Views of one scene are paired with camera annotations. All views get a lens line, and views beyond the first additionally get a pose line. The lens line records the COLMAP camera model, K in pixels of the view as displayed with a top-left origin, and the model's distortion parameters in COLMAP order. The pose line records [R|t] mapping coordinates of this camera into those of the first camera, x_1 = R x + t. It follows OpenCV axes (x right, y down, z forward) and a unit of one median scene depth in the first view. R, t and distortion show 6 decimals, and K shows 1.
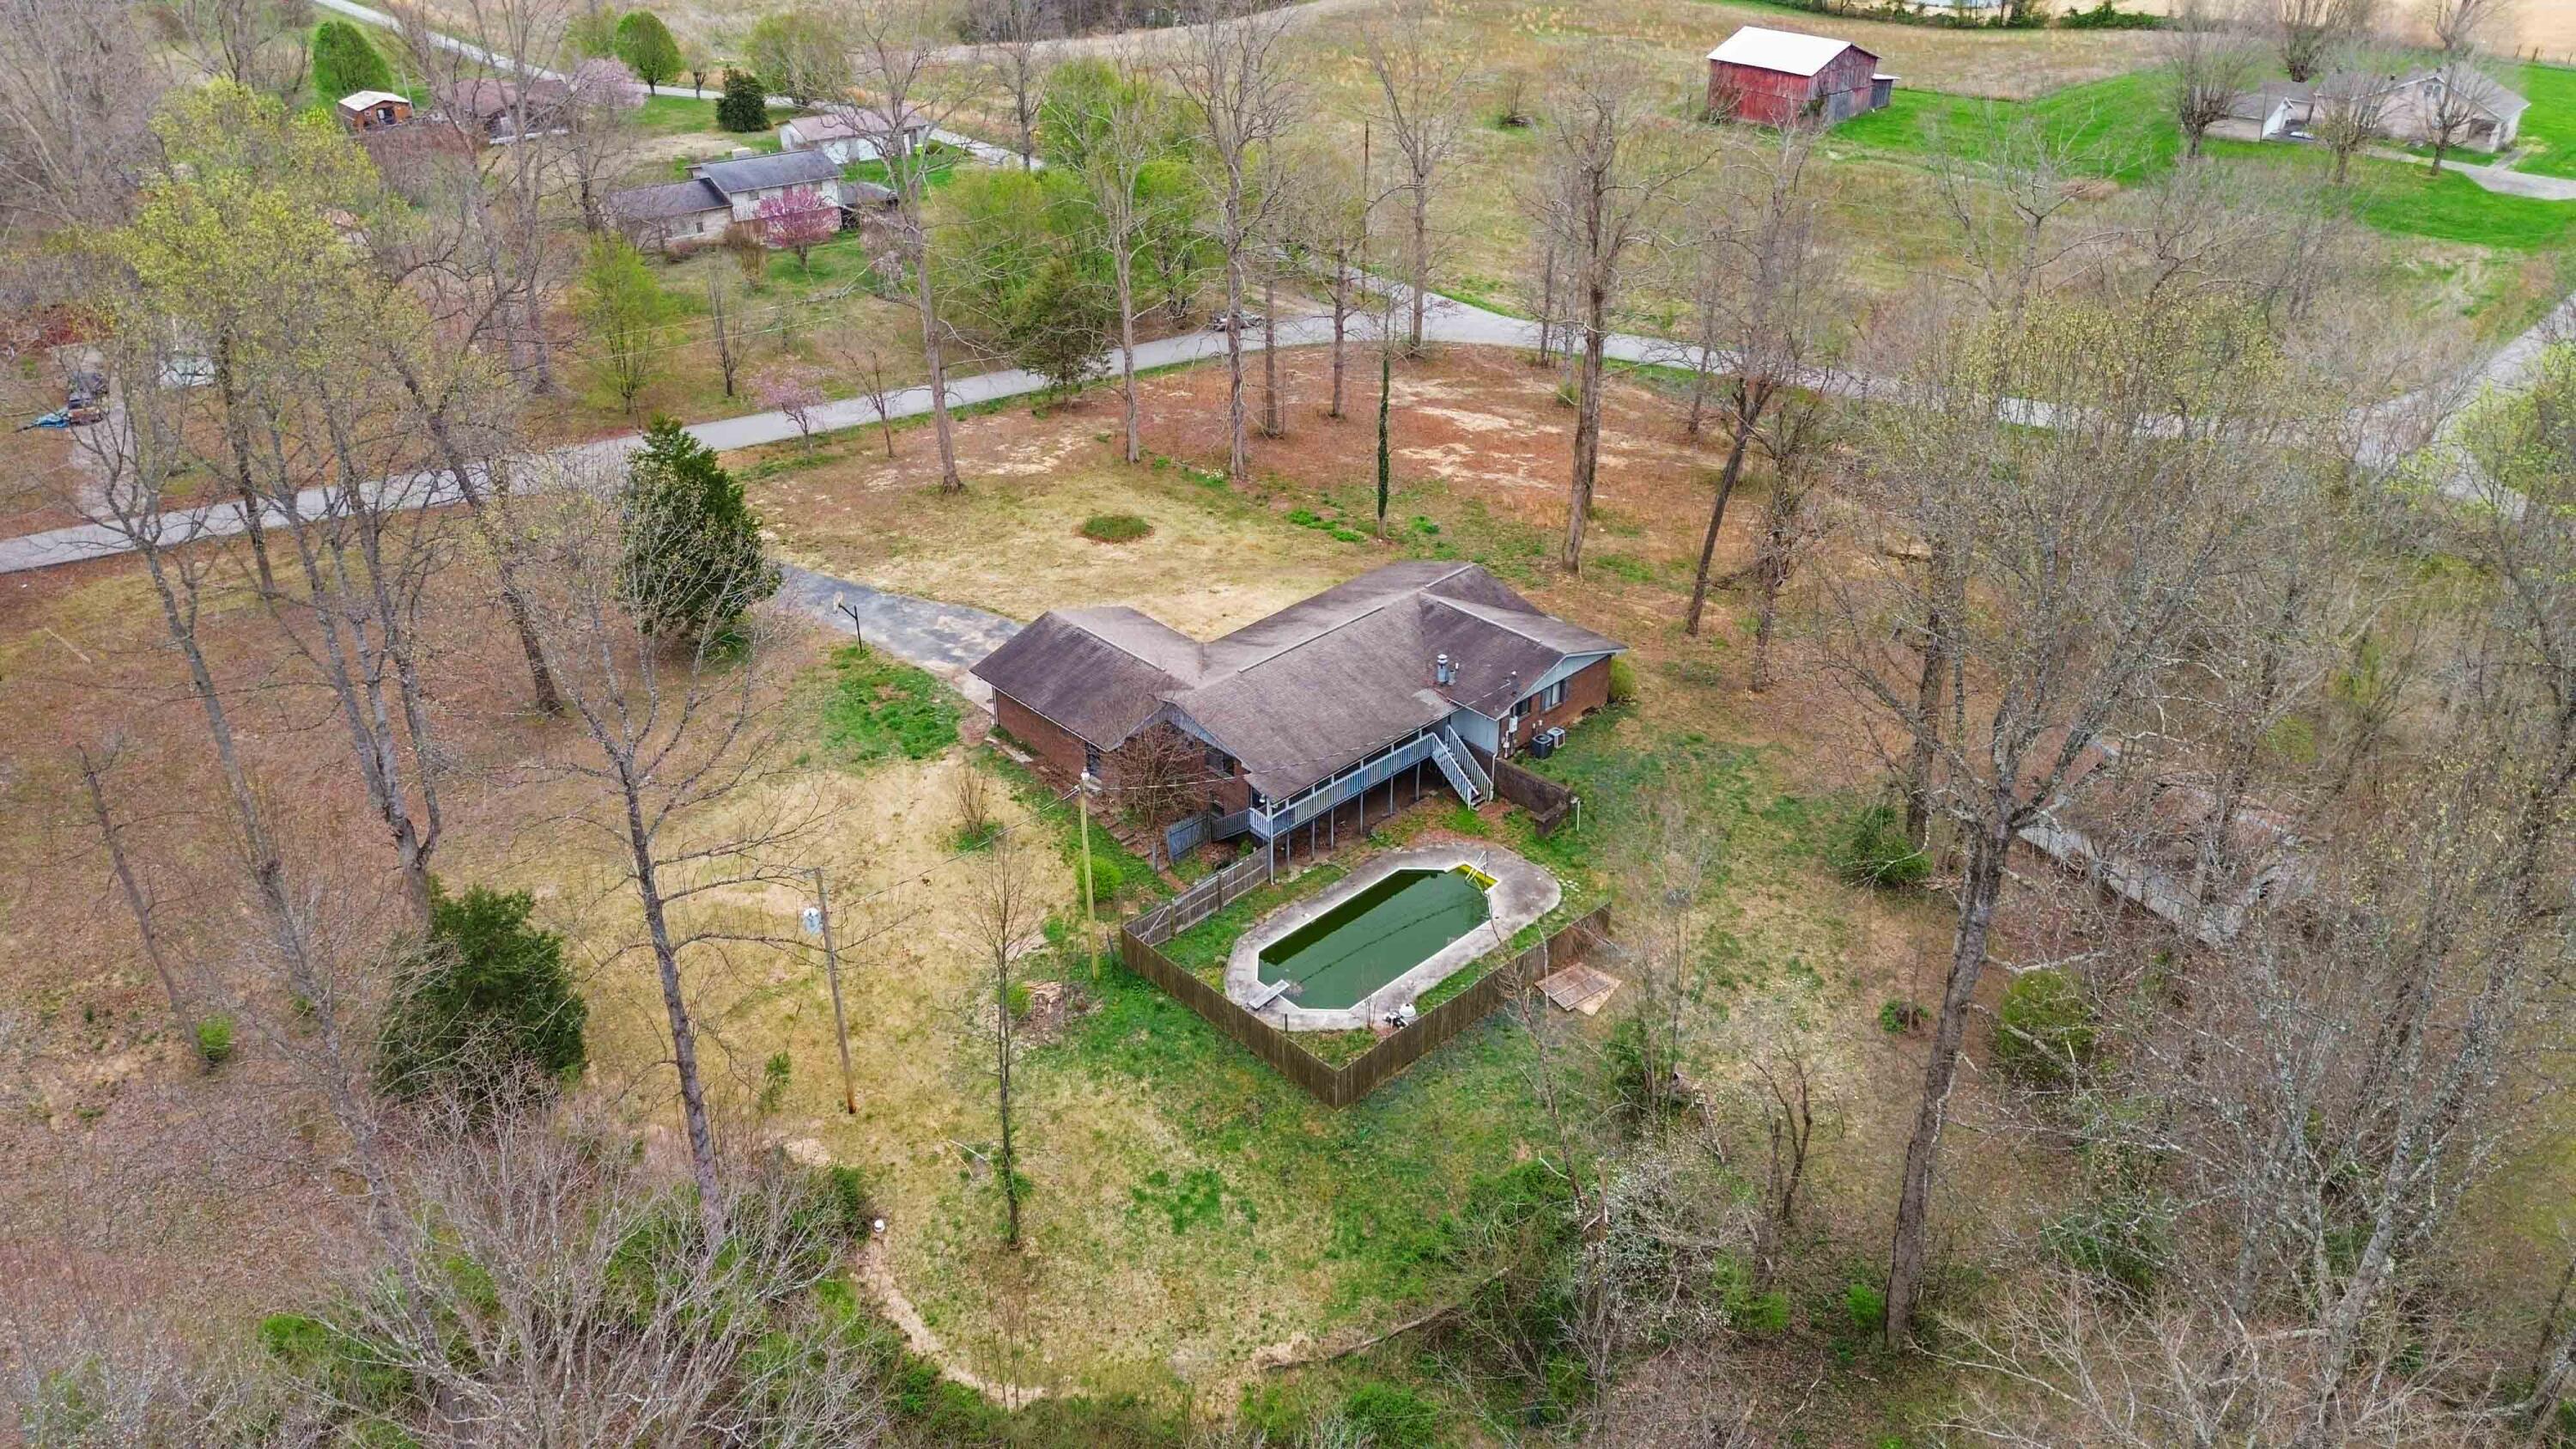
lens RADIAL K [[1802.6, 0, 1289.5], [0, 1802.6, 735.8], [0, 0, 1]] dist [0.087188, -0.090336]
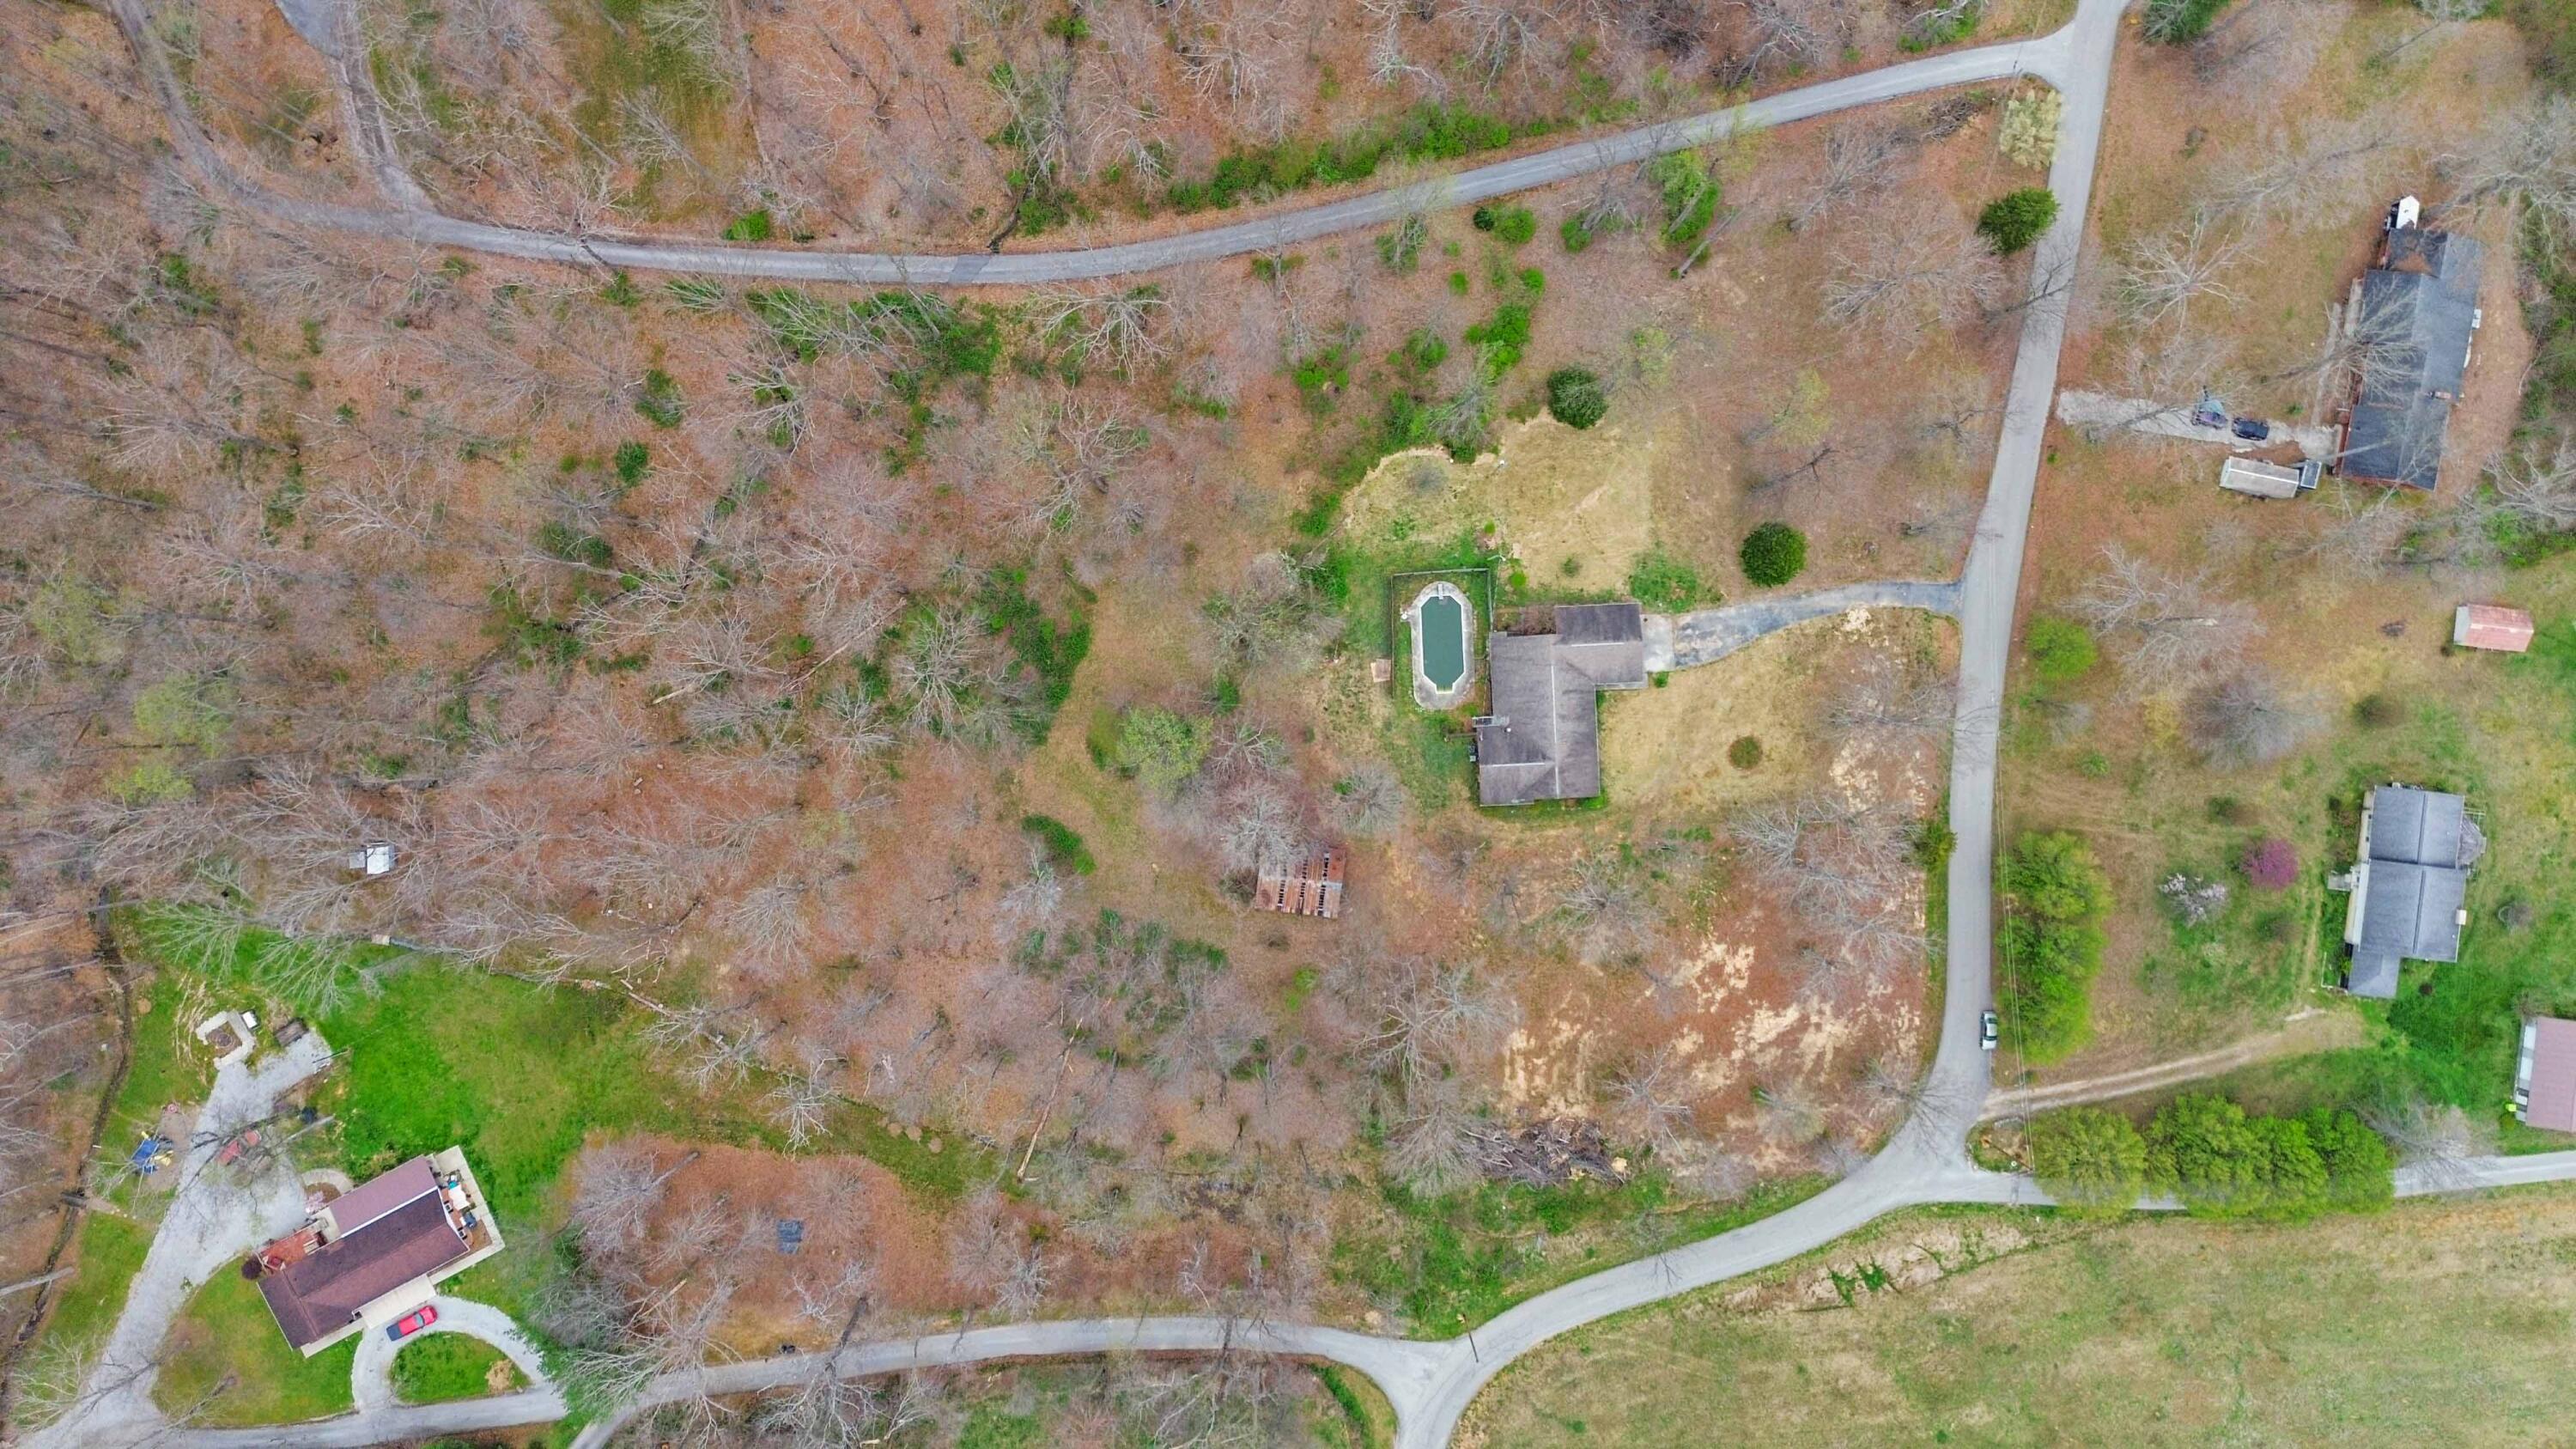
lens RADIAL K [[1760.9, 0, 1279.0], [0, 1760.9, 733.6], [0, 0, 1]] dist [0.092614, -0.075719]
pose [[-0.657014, 0.753694, 0.016707, 0.284786], [-0.370684, -0.342274, 0.863390, -2.293962], [0.656450, 0.561066, 0.504261, -0.565834]]
